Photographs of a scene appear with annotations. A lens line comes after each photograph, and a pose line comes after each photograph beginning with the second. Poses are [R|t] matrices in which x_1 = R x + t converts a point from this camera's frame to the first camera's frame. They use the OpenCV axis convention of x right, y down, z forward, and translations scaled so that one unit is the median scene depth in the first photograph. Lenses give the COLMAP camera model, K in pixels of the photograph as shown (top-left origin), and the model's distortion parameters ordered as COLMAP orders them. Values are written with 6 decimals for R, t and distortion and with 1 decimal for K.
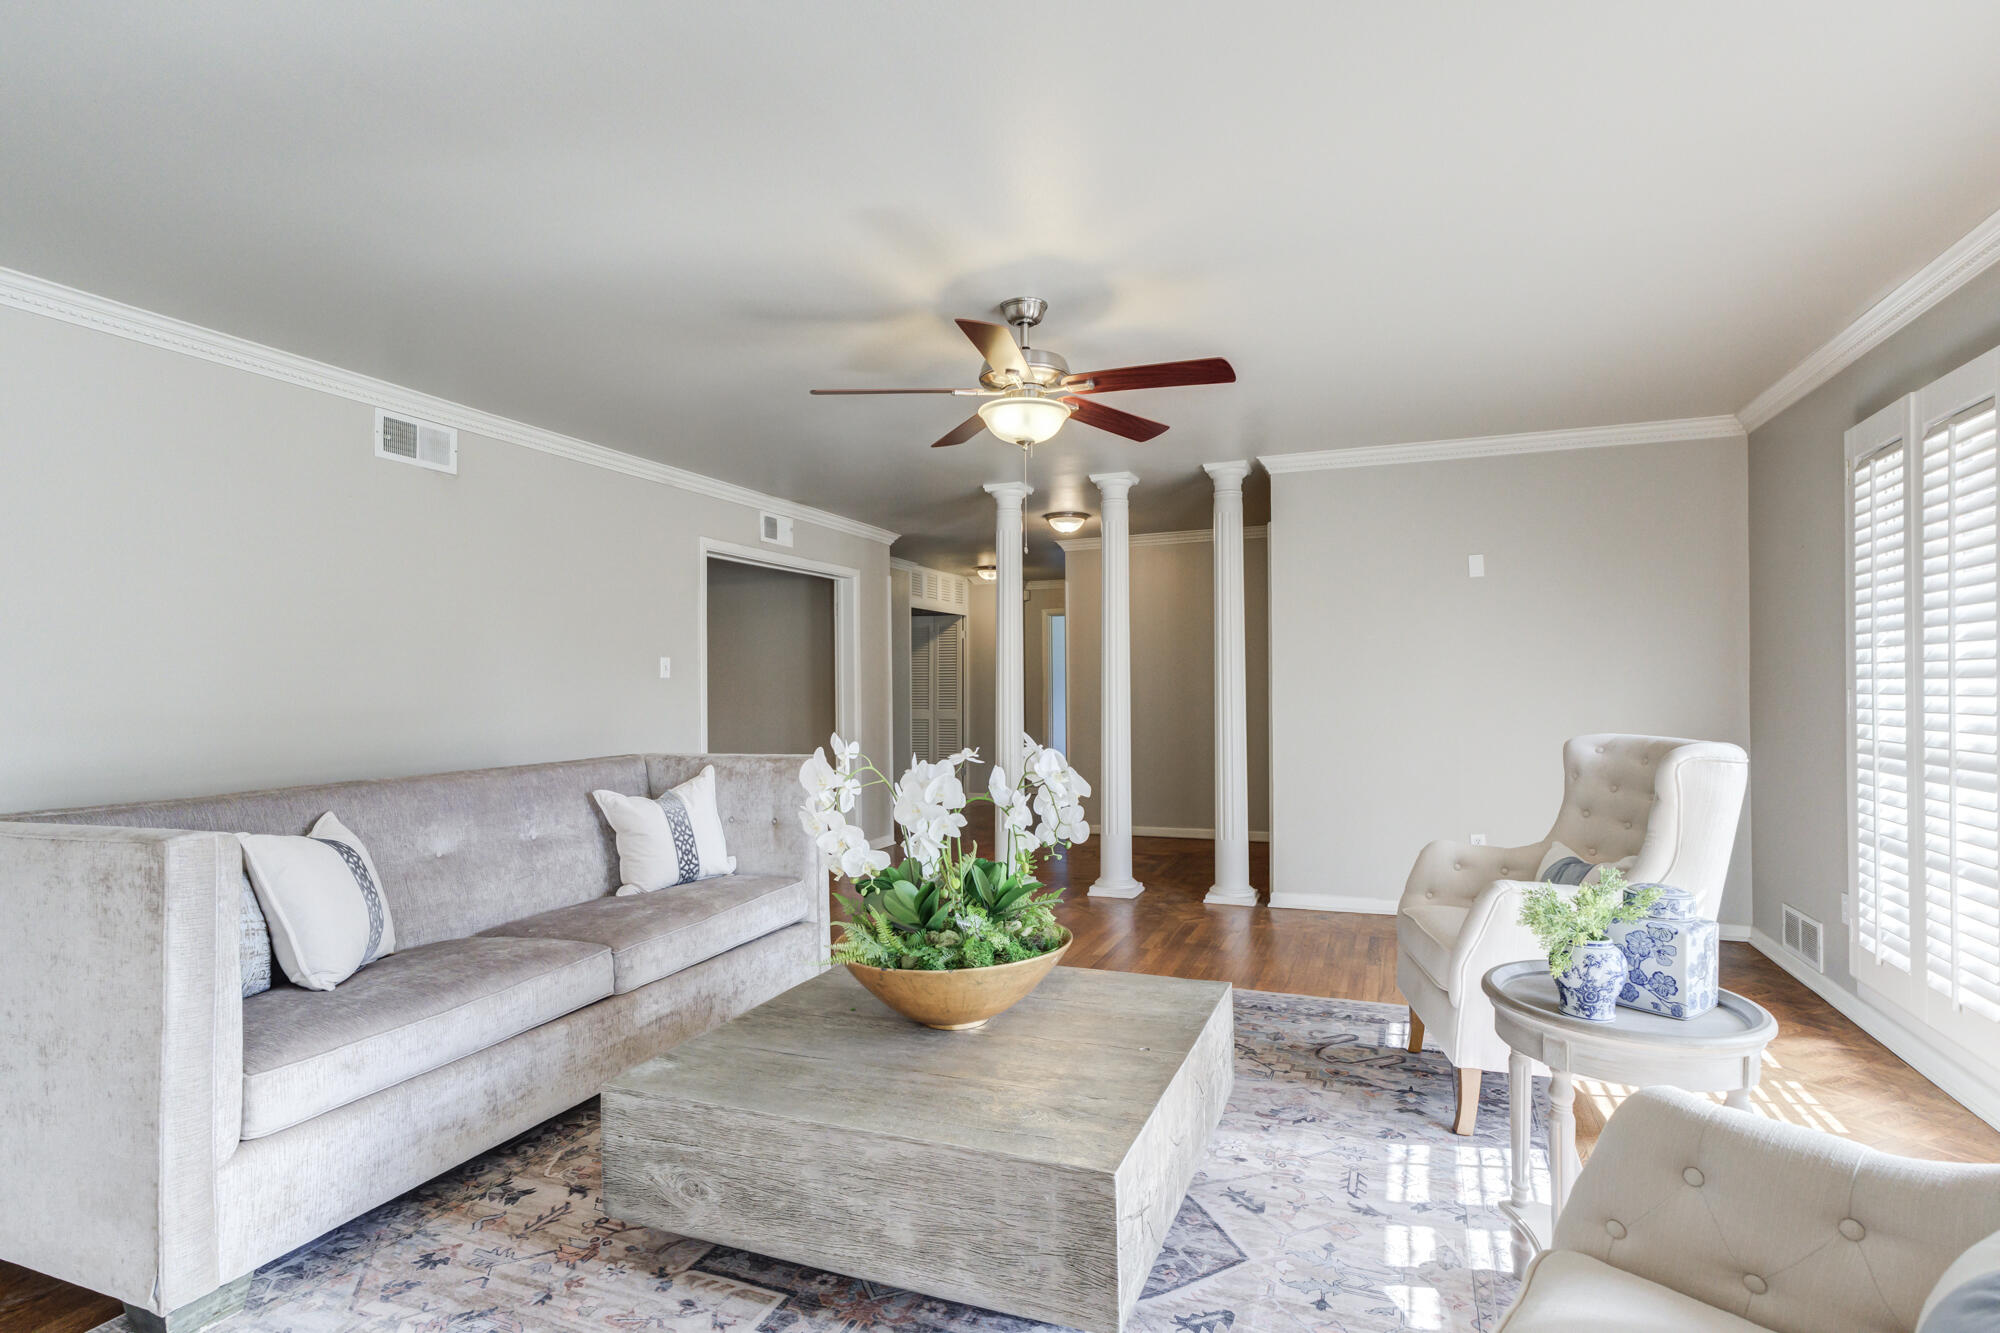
lens RADIAL K [[1001.5, 0, 1003.4], [0, 1001.5, 661.8], [0, 0, 1]] dist [-0.001147, 0.016719]
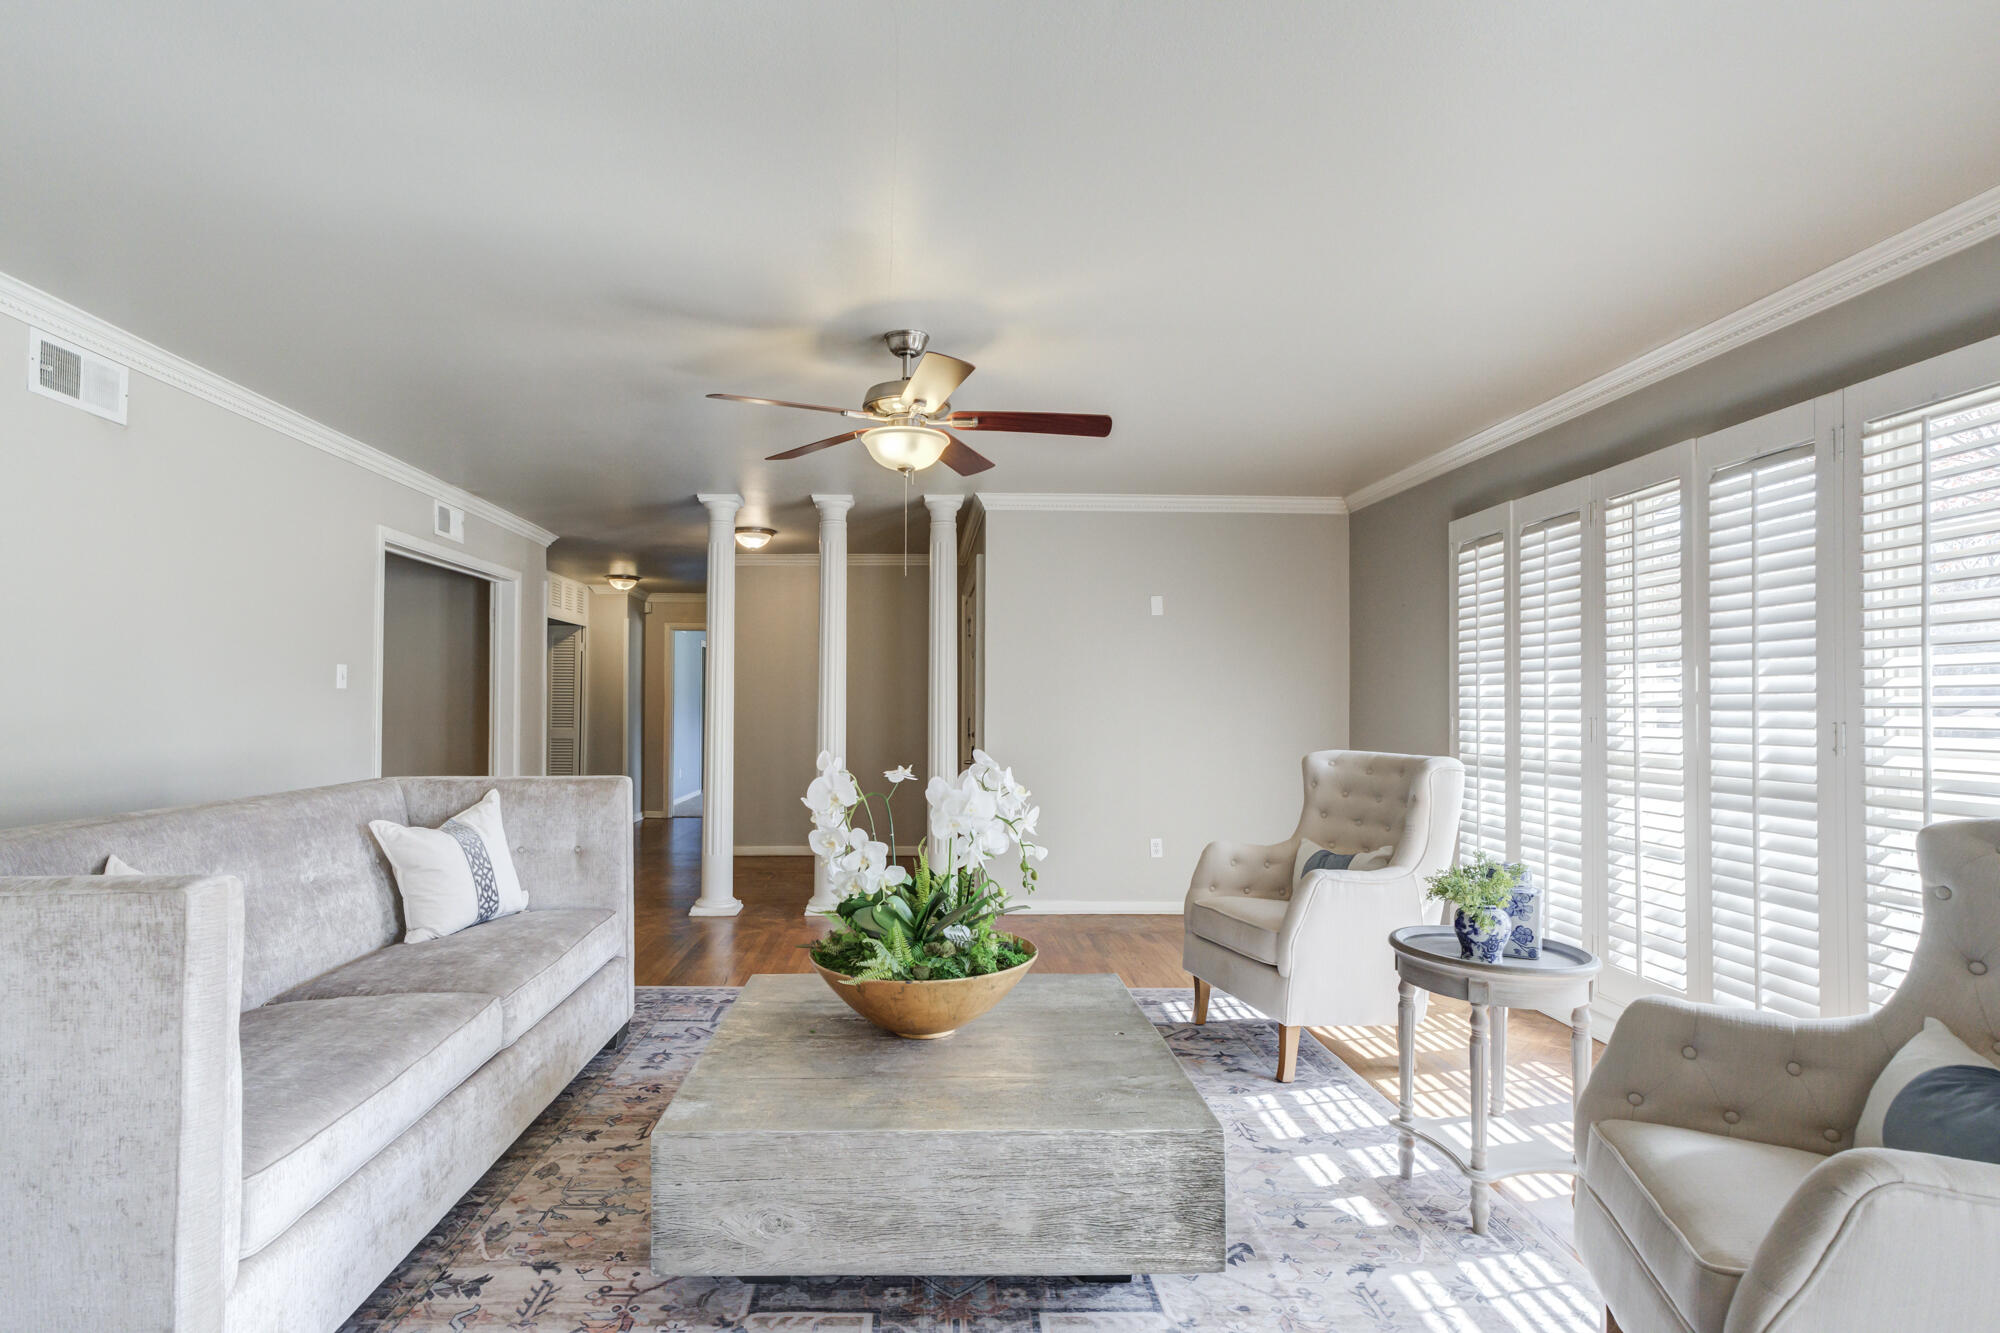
lens RADIAL K [[997.9, 0, 1000.0], [0, 997.9, 666.5], [0, 0, 1]] dist [-0.000325, 0.015957]
pose [[0.923639, 0.029072, 0.382160, -0.280365], [-0.023242, 0.999533, -0.019863, 0.002415], [-0.382558, 0.009464, 0.923883, 0.014258]]
